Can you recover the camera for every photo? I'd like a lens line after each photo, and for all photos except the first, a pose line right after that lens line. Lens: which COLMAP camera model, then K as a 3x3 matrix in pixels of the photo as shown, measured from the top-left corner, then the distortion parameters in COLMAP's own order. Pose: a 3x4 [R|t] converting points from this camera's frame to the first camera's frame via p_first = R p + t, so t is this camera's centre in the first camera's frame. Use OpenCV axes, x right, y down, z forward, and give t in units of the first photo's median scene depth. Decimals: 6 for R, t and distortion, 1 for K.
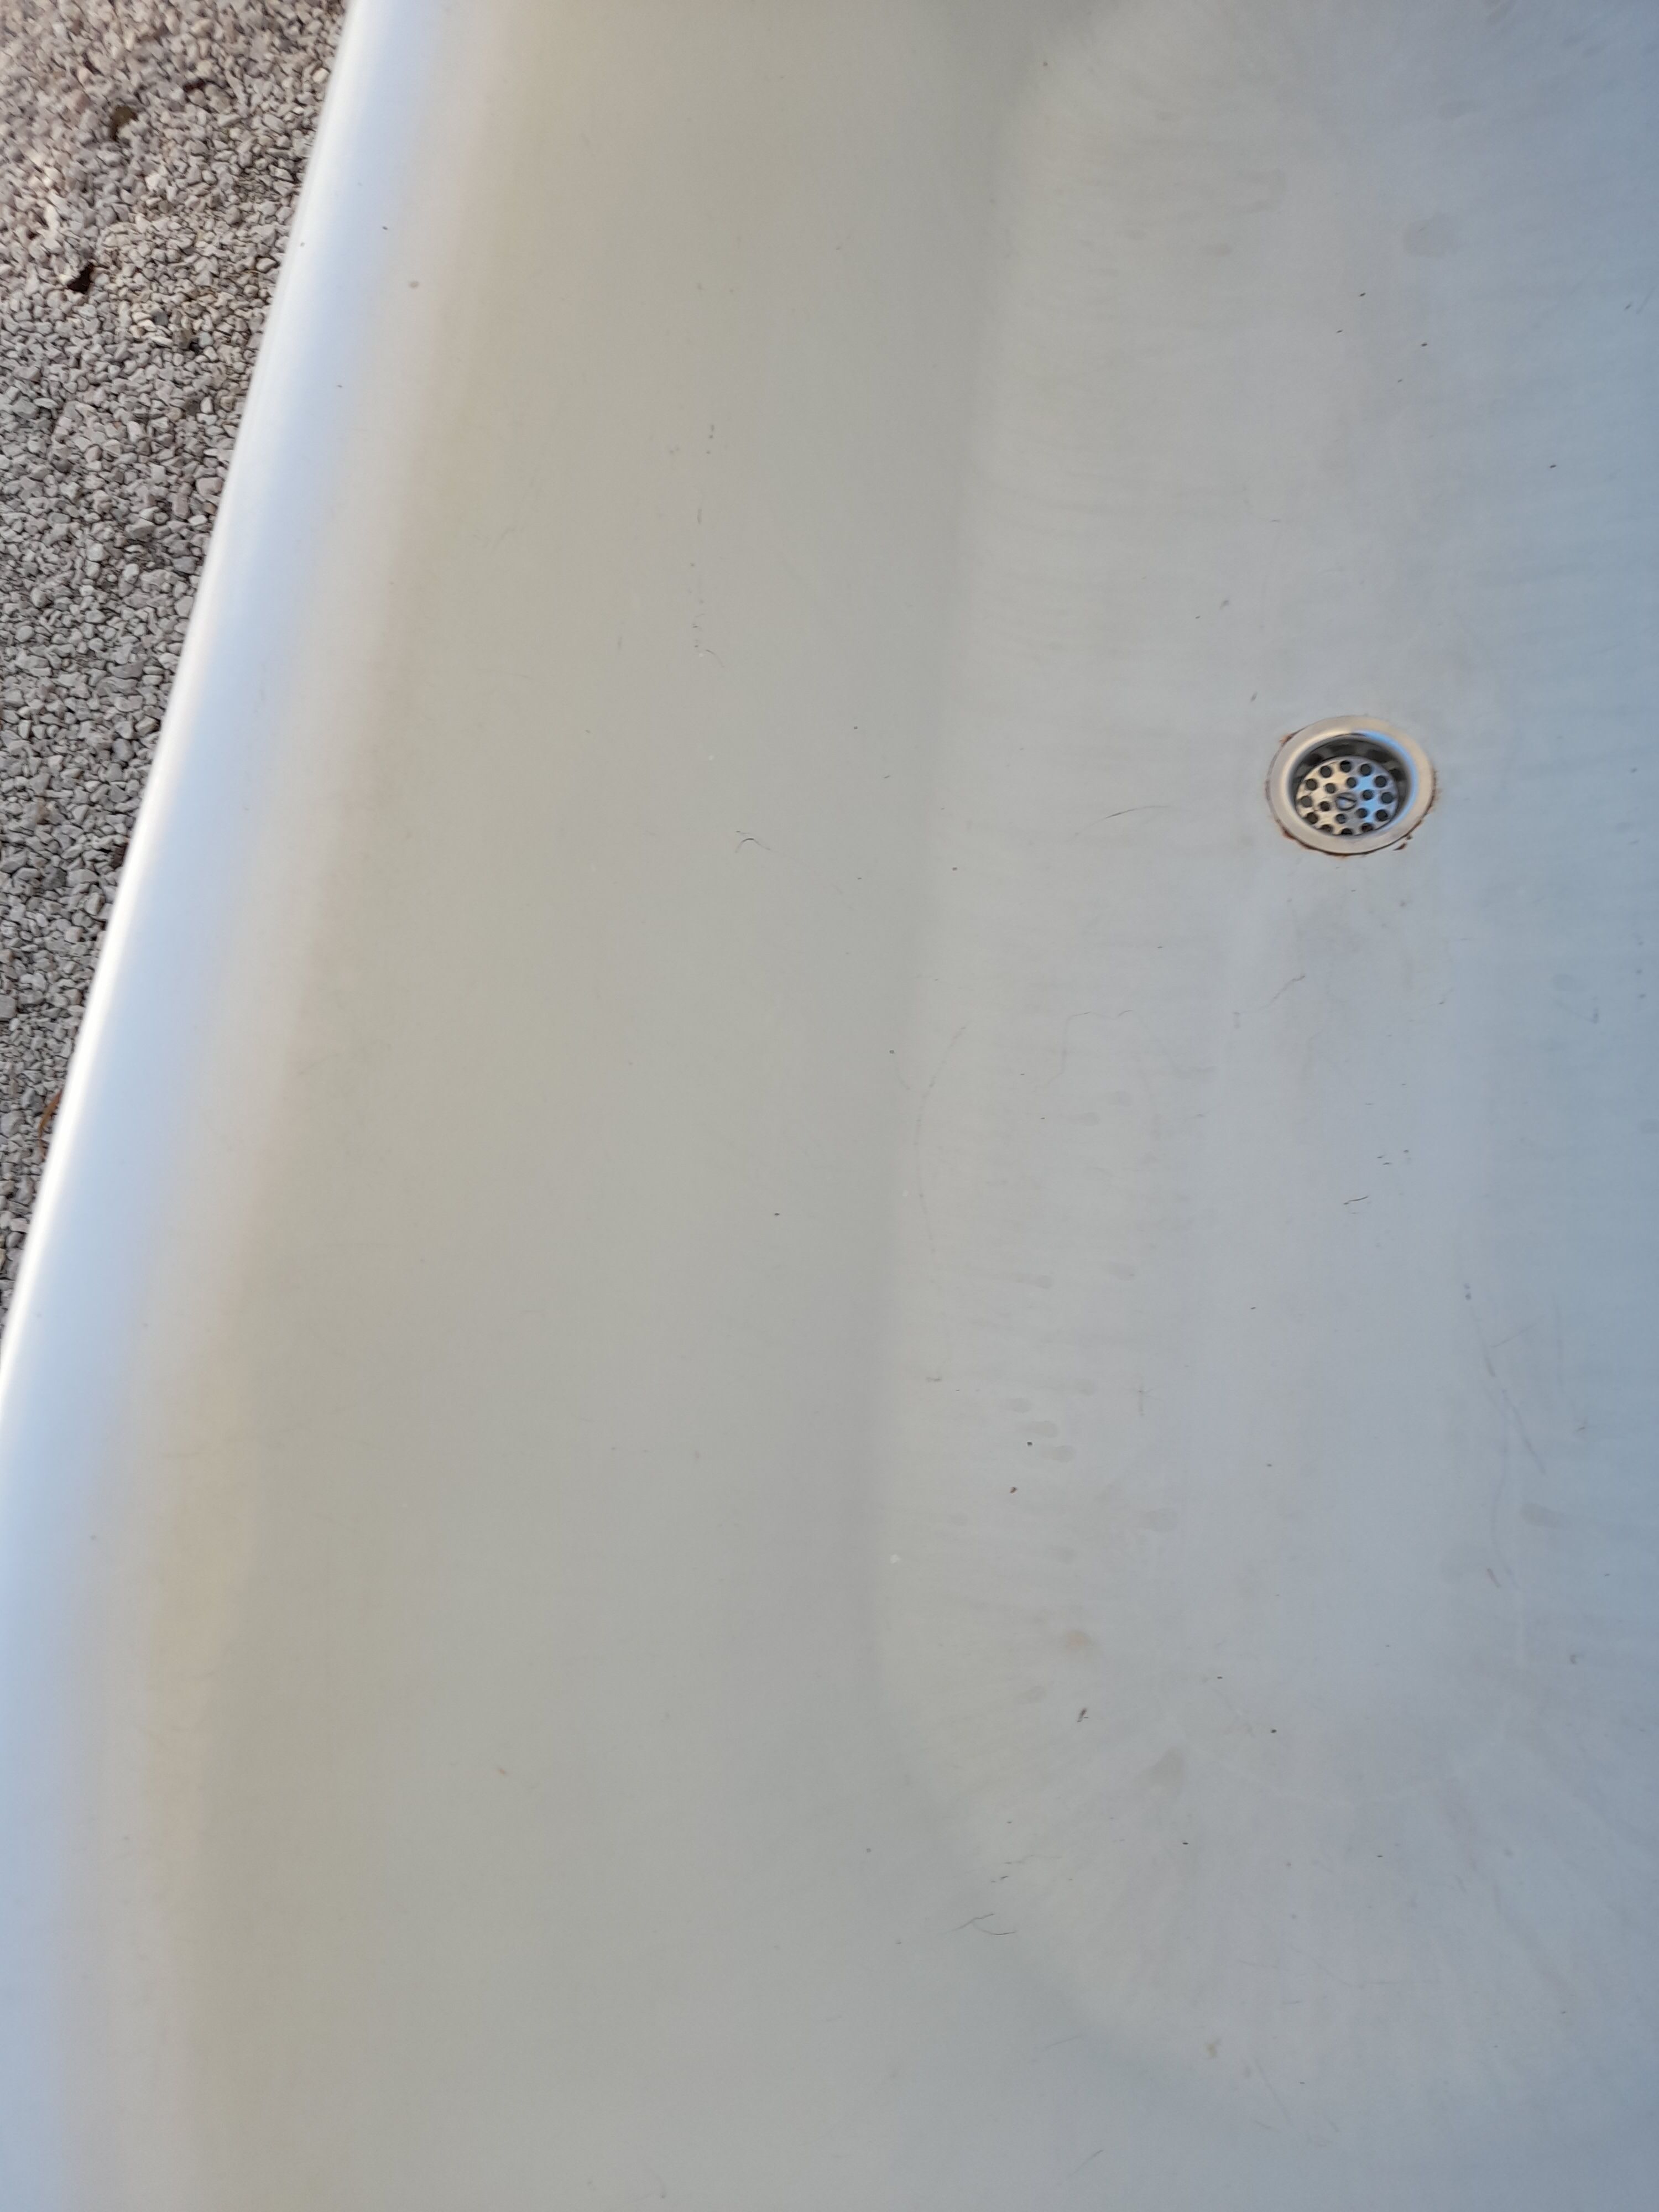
lens RADIAL K [[1555.4, 0, 829.5], [0, 1555.4, 1106.0], [0, 0, 1]] dist [0.007402, -0.000263]
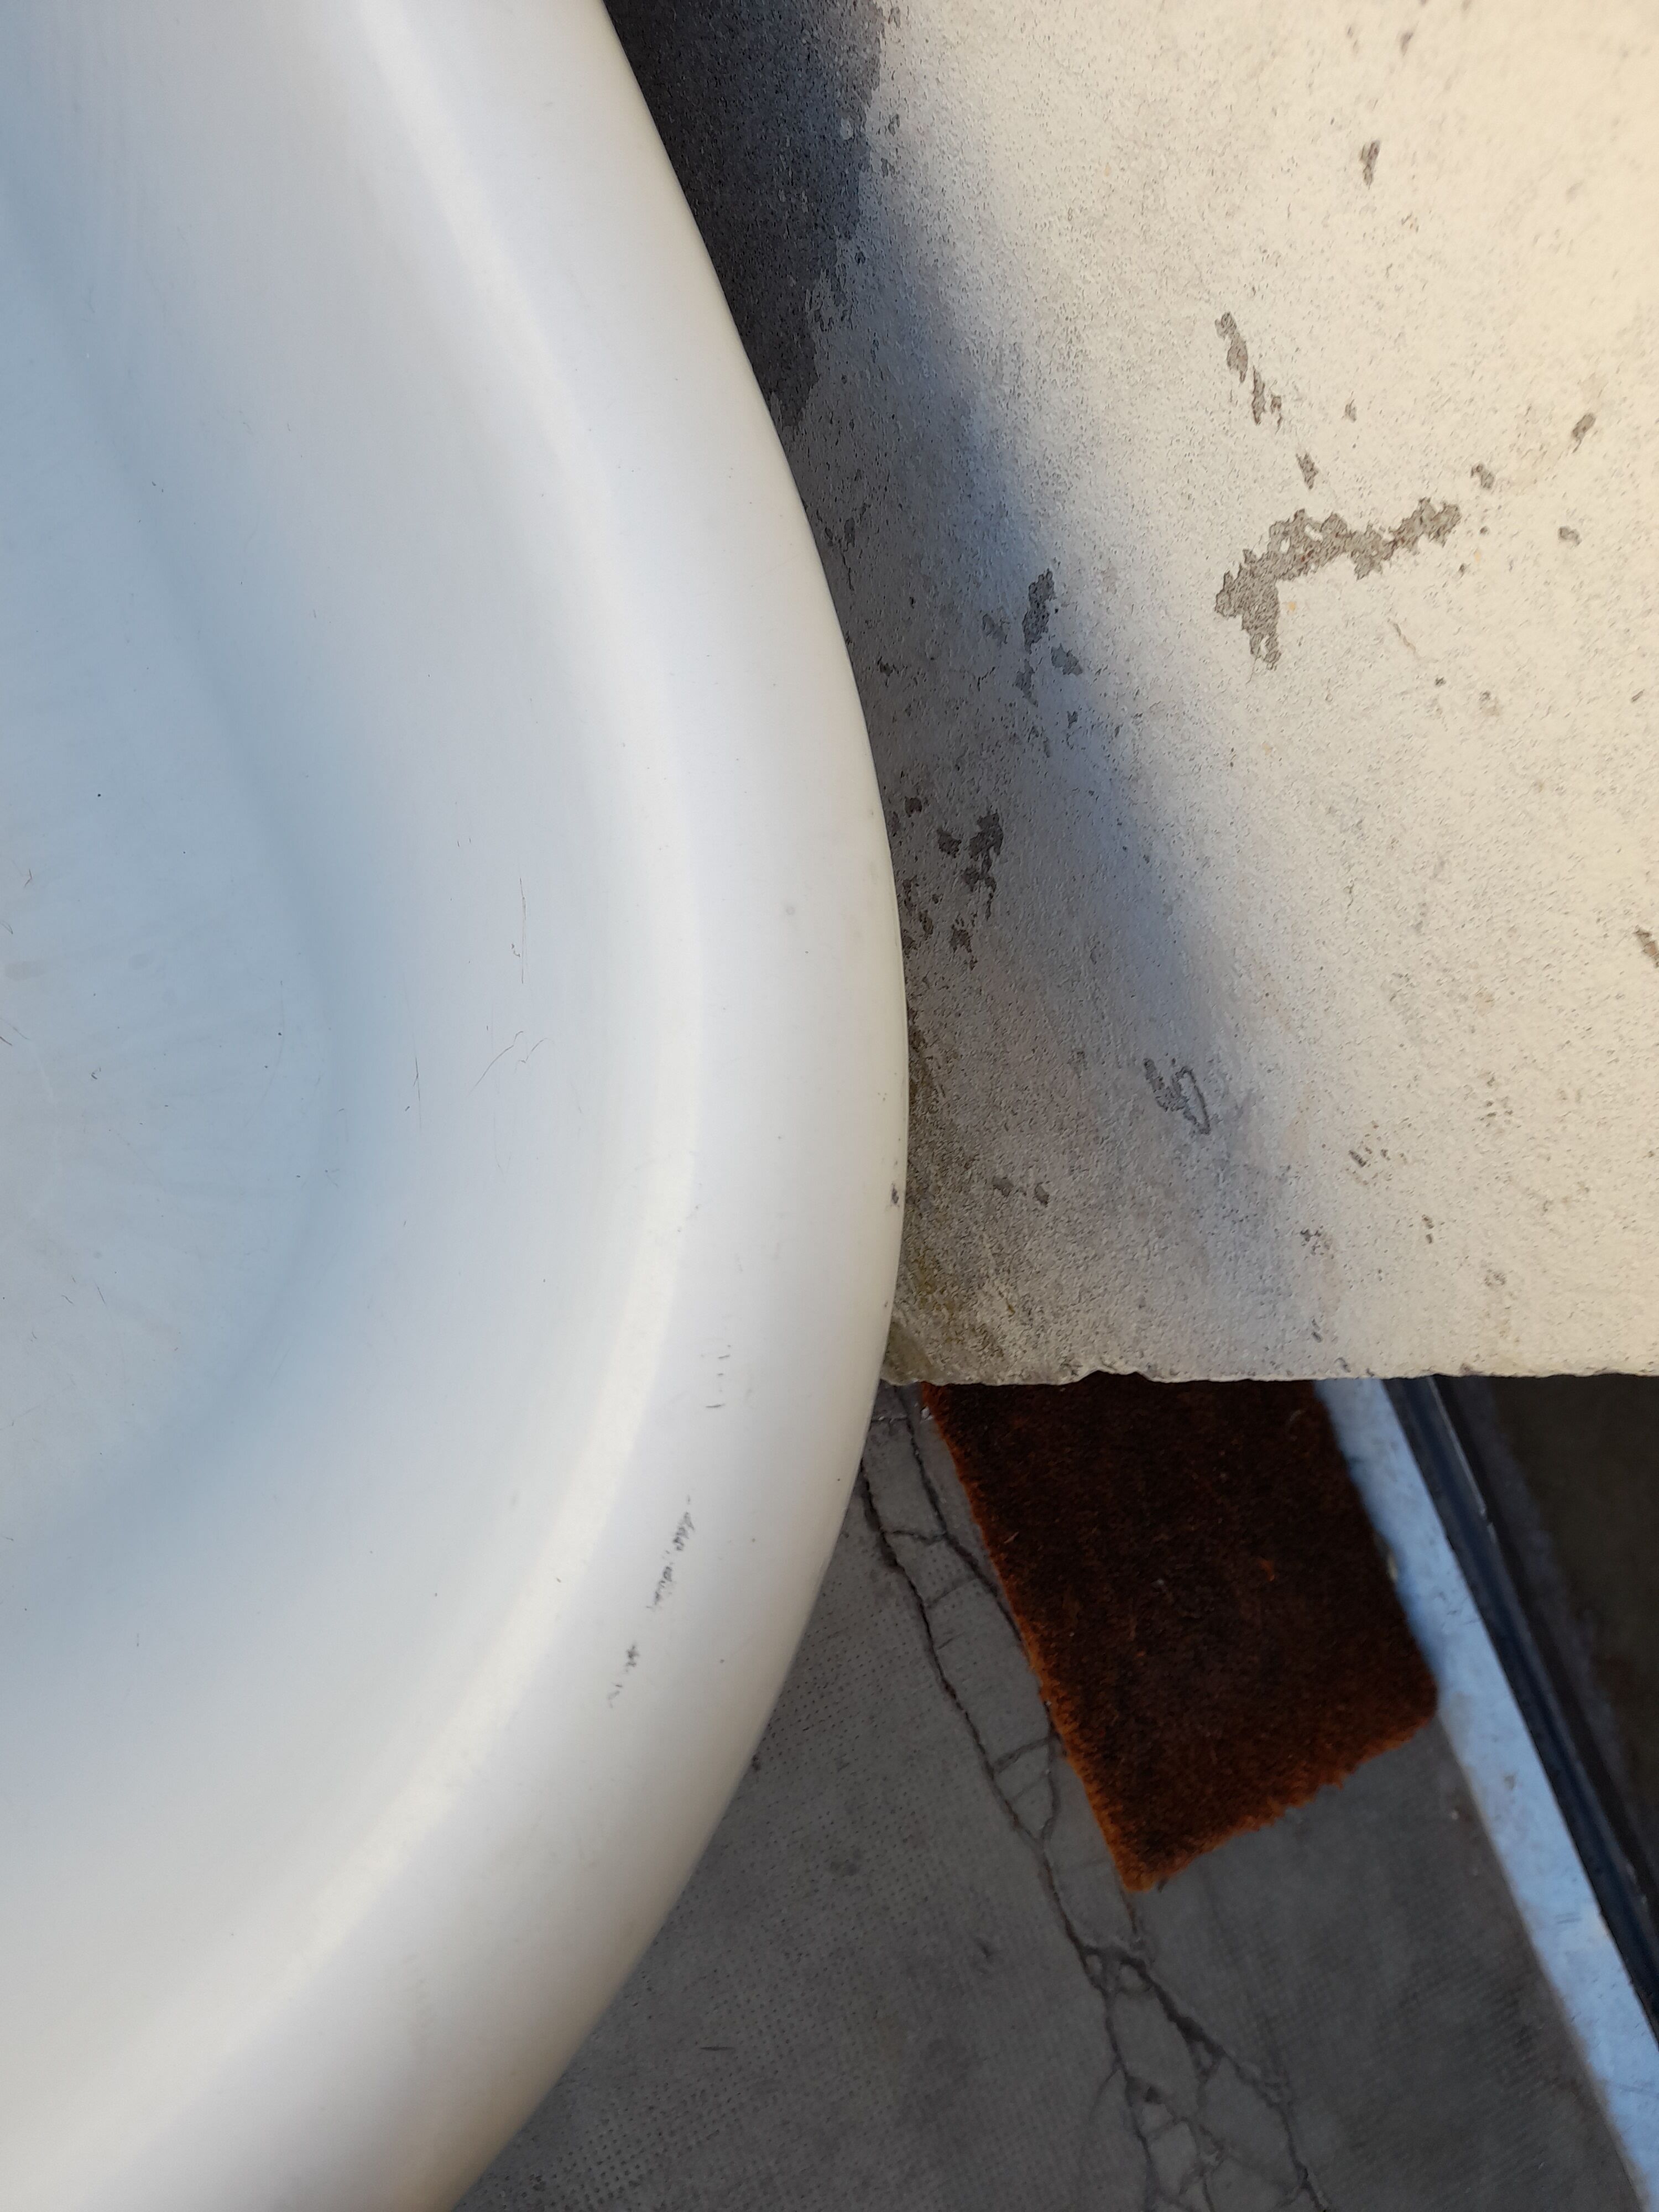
lens RADIAL K [[1576.1, 0, 829.5], [0, 1576.1, 1106.0], [0, 0, 1]] dist [-0.006679, -0.006224]
pose [[0.745346, -0.425248, 0.513443, 0.227712], [0.322023, 0.903993, 0.281244, 0.181773], [-0.583747, -0.044283, 0.810727, -0.185306]]
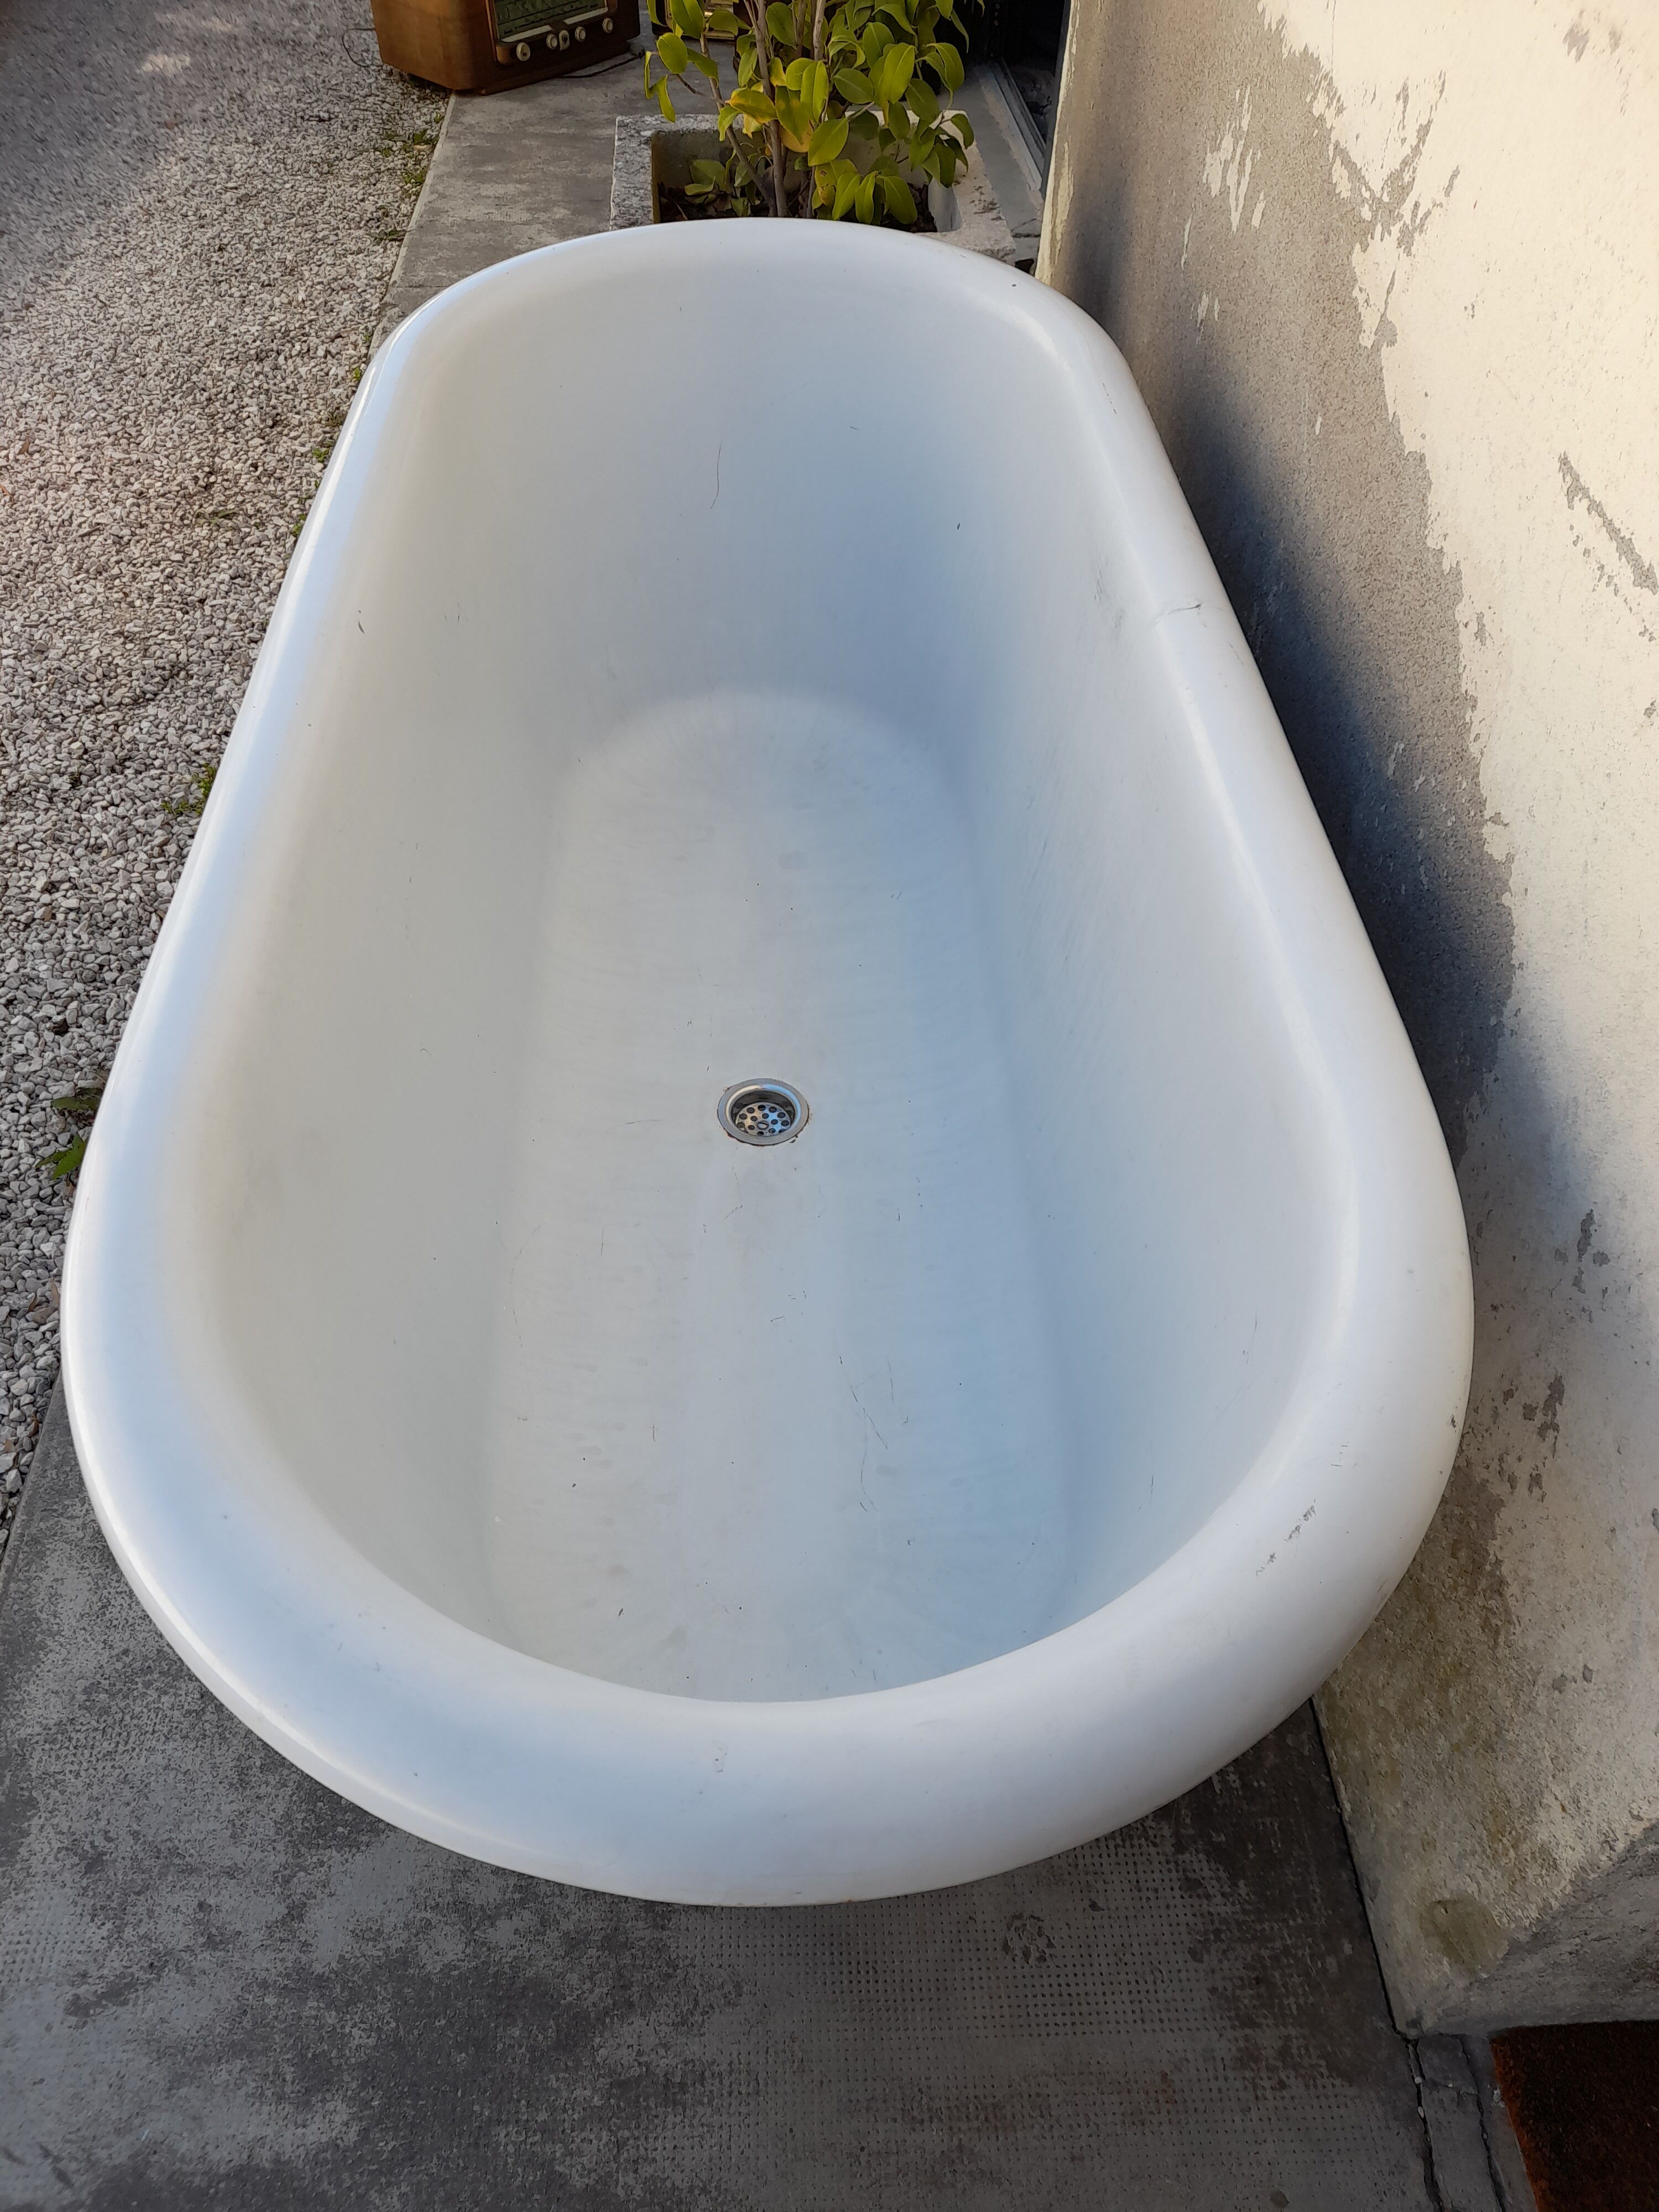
lens RADIAL K [[1555.4, 0, 829.5], [0, 1555.4, 1106.0], [0, 0, 1]] dist [0.007402, -0.000263]
pose [[0.958087, 0.044528, 0.282997, -0.083577], [0.079912, 0.907096, -0.413268, 0.497273], [-0.275108, 0.418562, 0.865518, -0.510634]]
